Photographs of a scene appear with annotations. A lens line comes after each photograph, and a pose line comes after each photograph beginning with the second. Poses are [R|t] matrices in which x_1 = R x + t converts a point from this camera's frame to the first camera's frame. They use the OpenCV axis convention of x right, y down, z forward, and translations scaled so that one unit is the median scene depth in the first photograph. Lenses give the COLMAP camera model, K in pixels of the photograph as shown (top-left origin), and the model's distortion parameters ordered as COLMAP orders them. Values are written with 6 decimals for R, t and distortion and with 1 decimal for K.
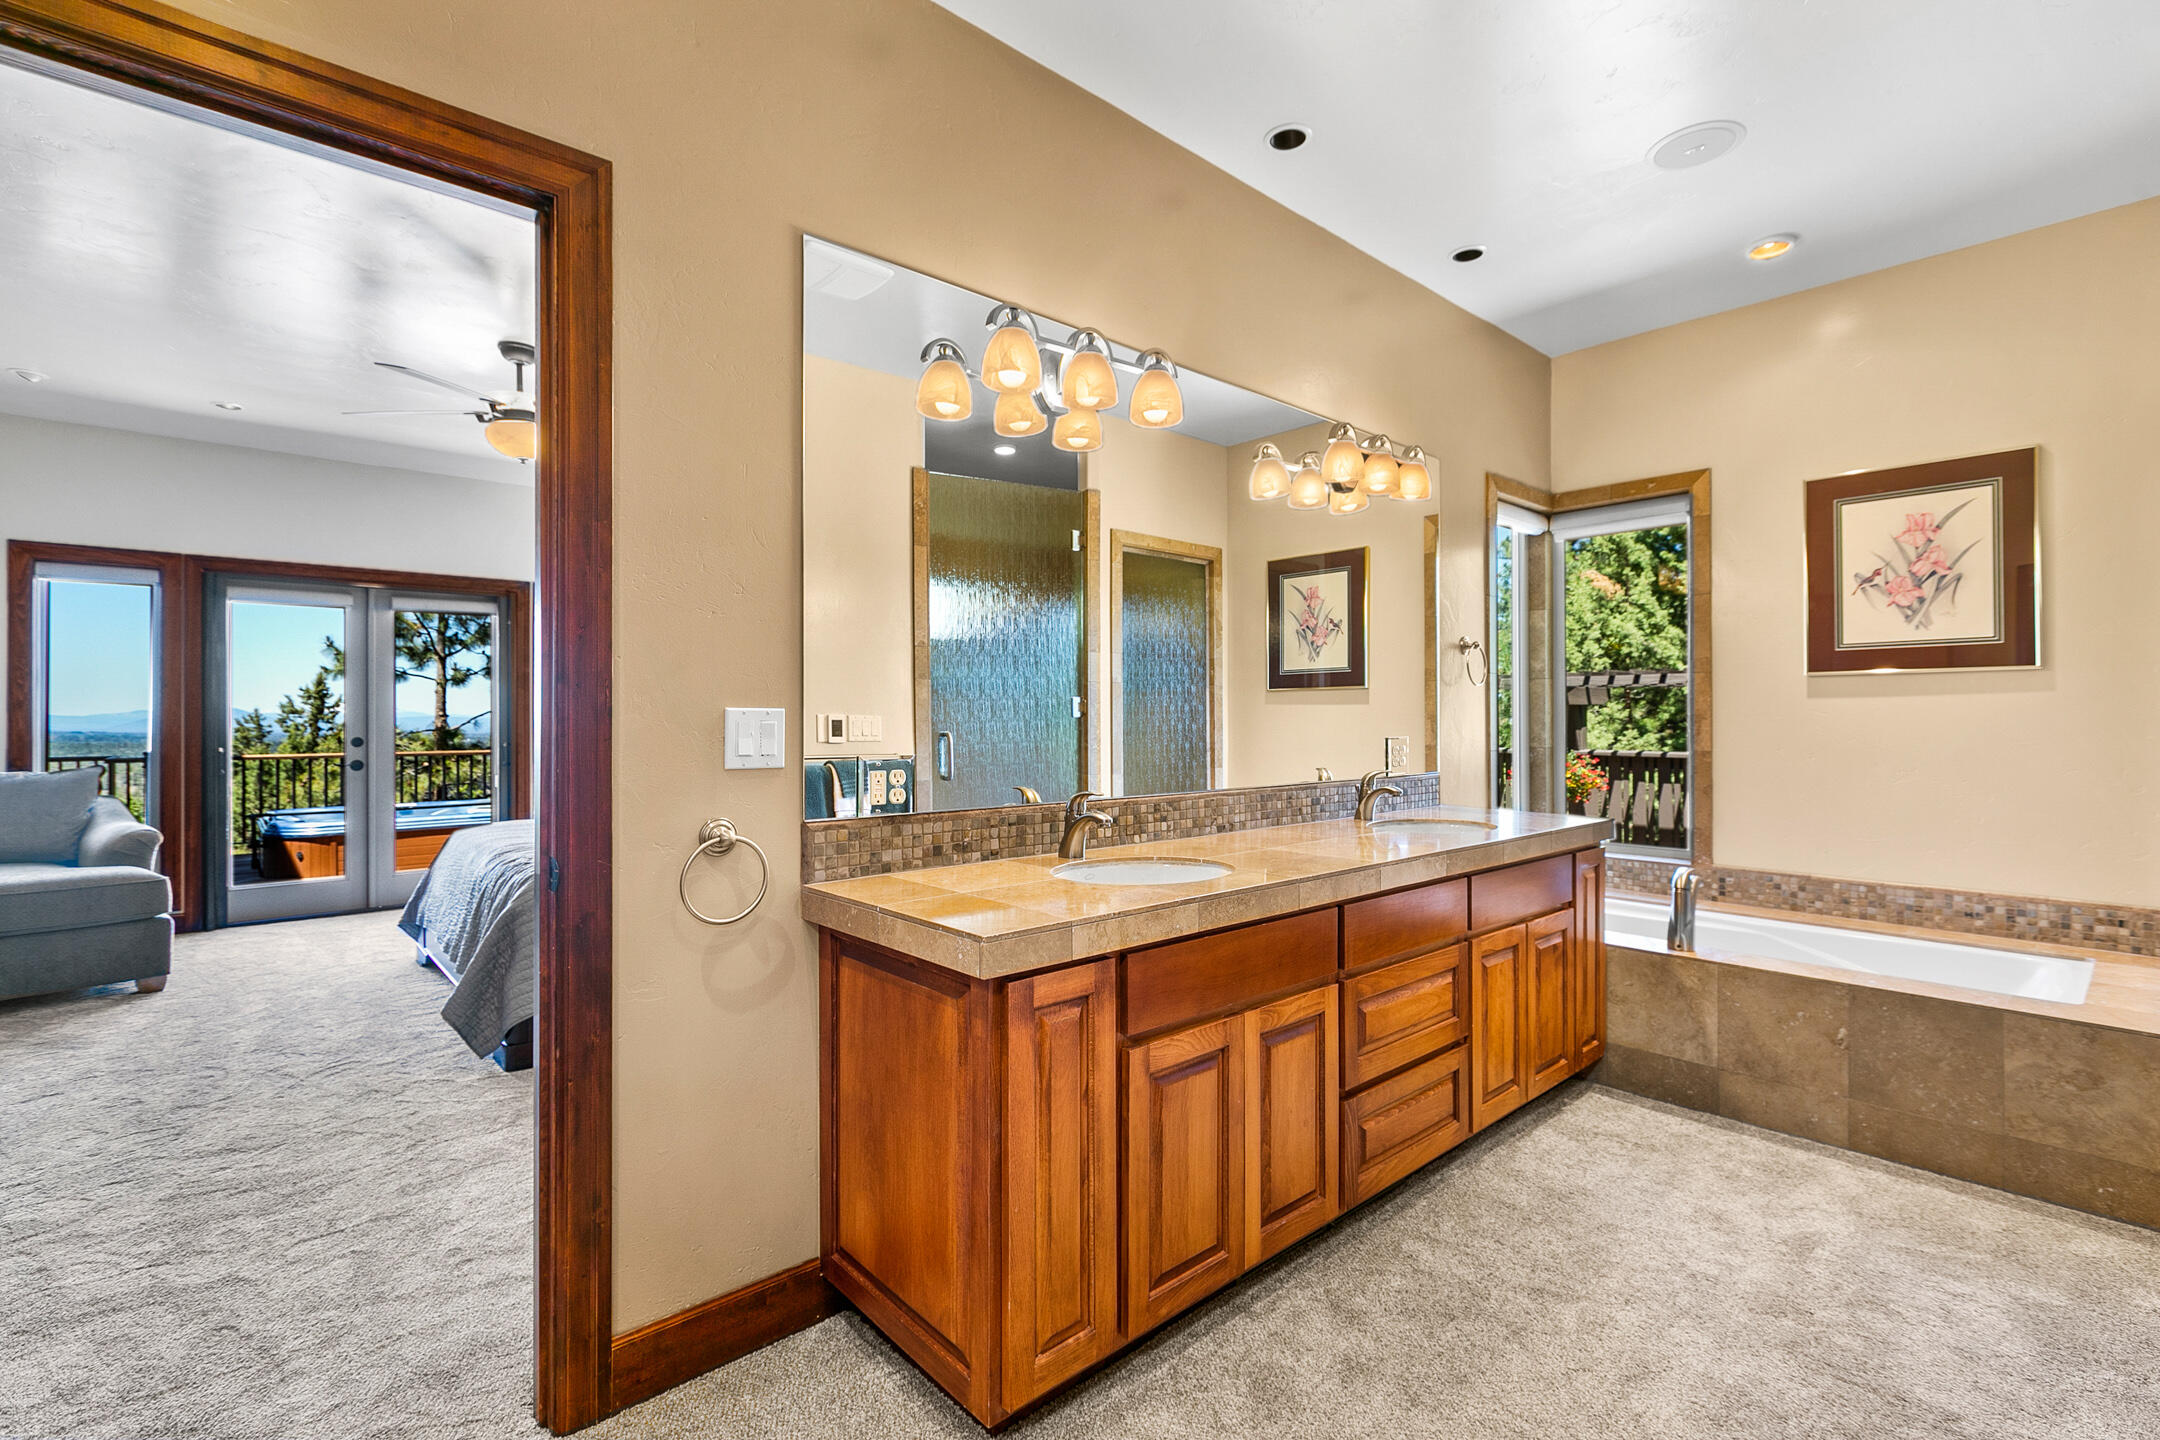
lens RADIAL K [[980.8, 0, 1080.0], [0, 980.8, 720.0], [0, 0, 1]] dist [0.015838, -0.000072]
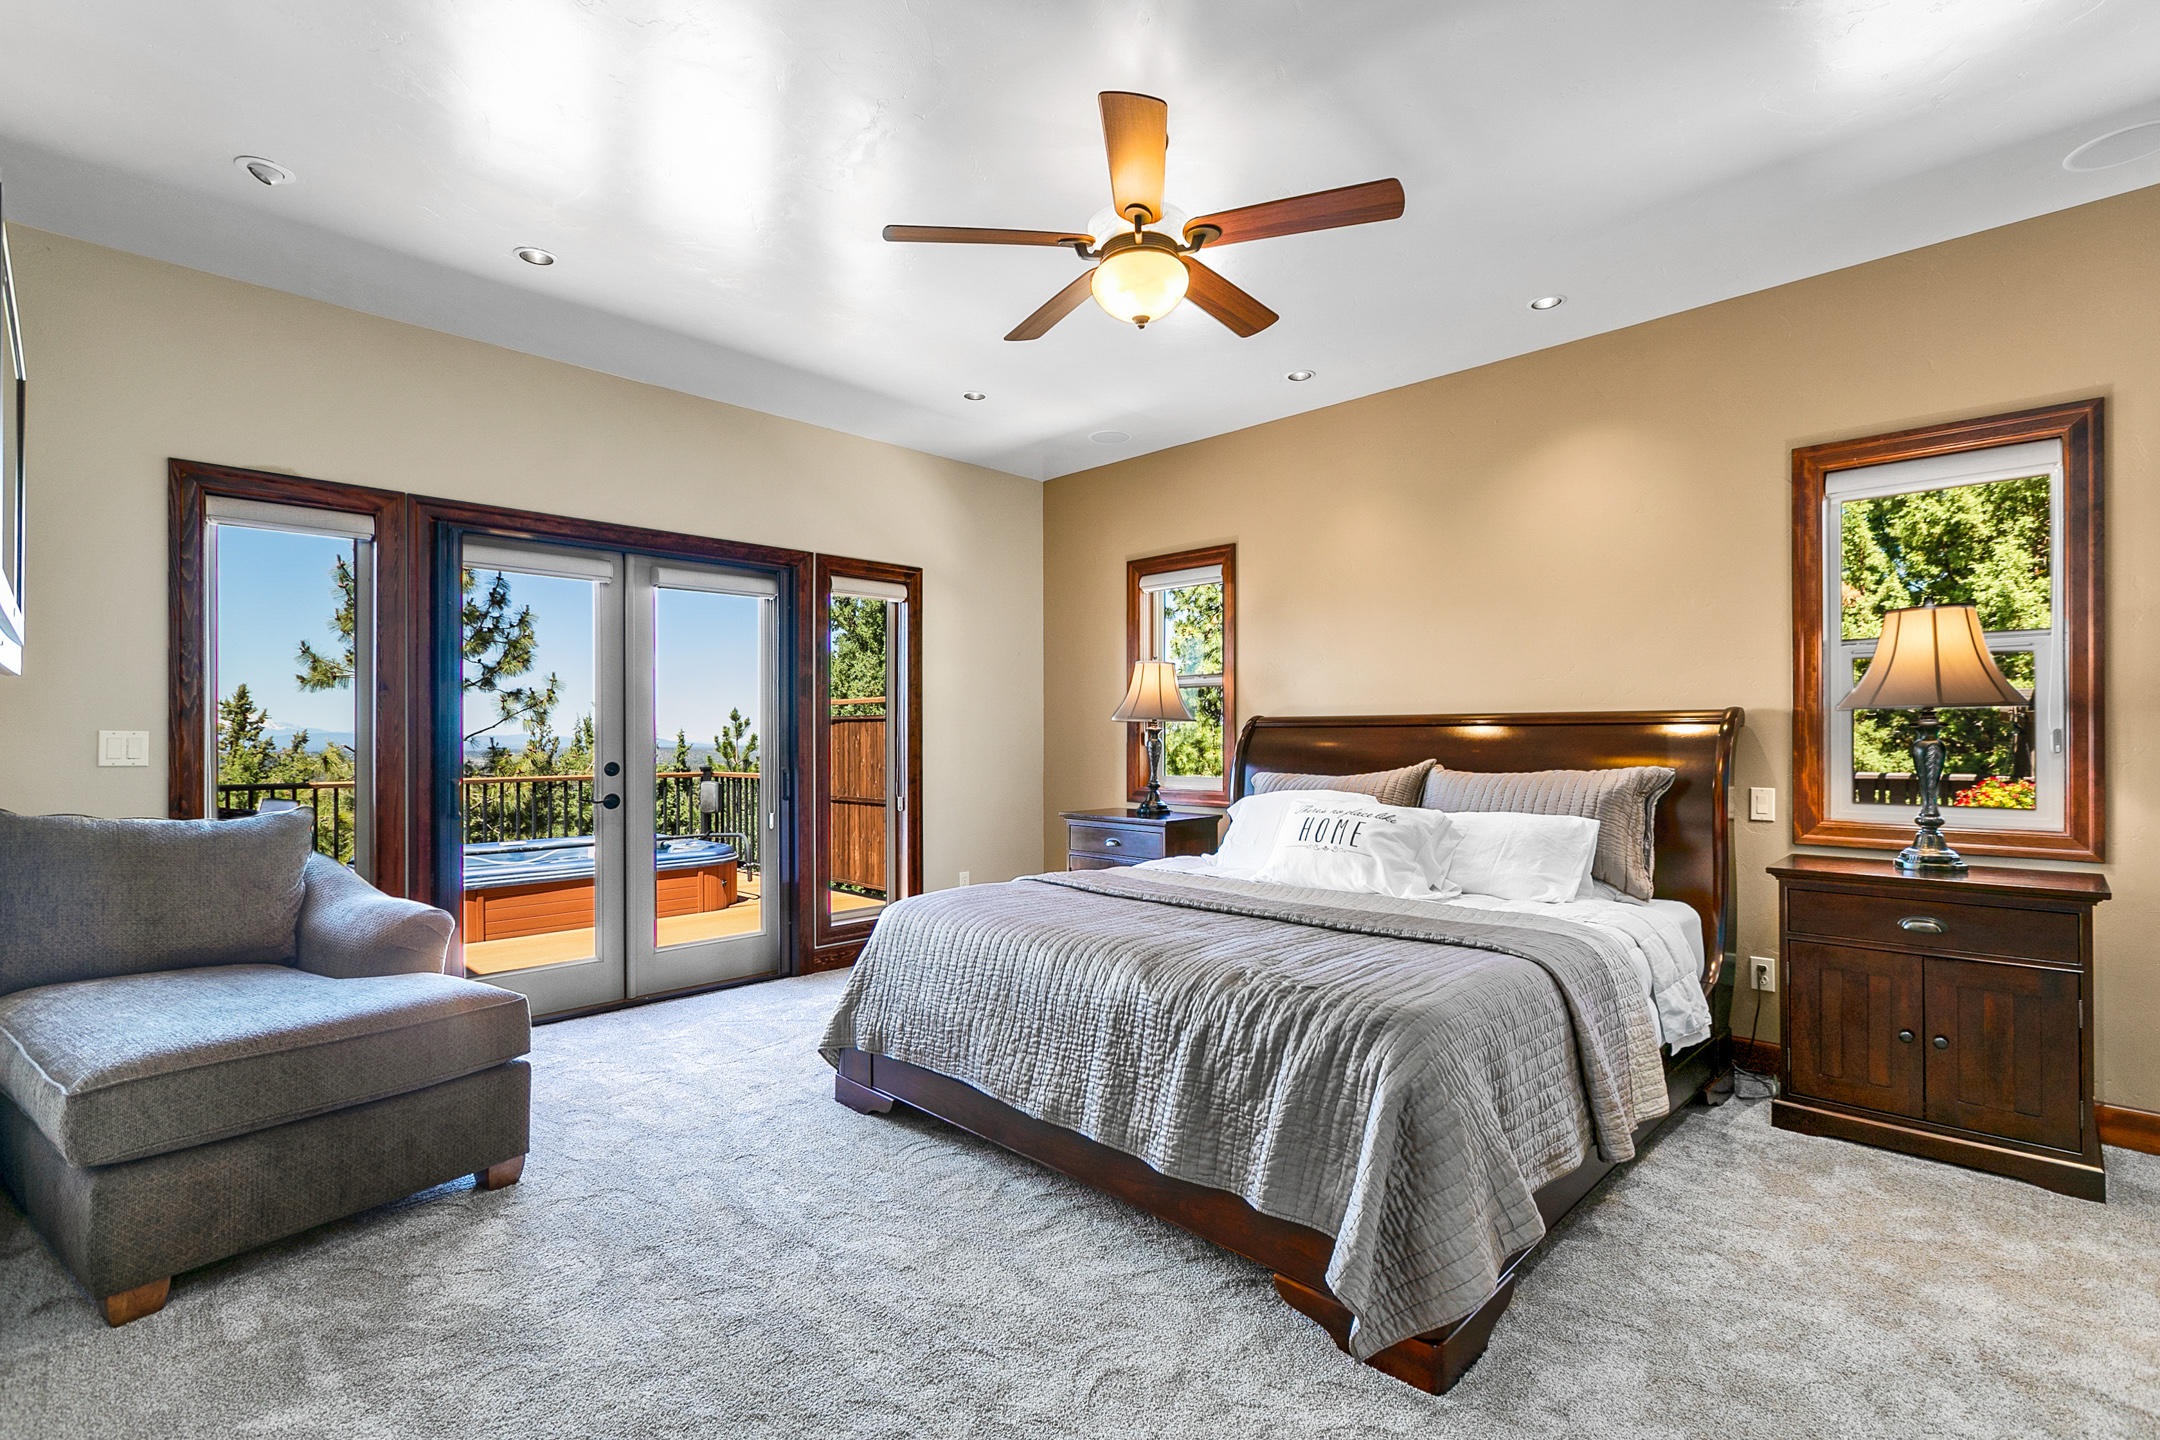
lens RADIAL K [[969.1, 0, 1084.4], [0, 969.1, 742.5], [0, 0, 1]] dist [0.019137, 0.000090]
pose [[0.996978, -0.000508, 0.077684, -0.271735], [0.000067, 0.999984, 0.005680, -0.000602], [-0.077686, -0.005658, 0.996962, 0.163094]]
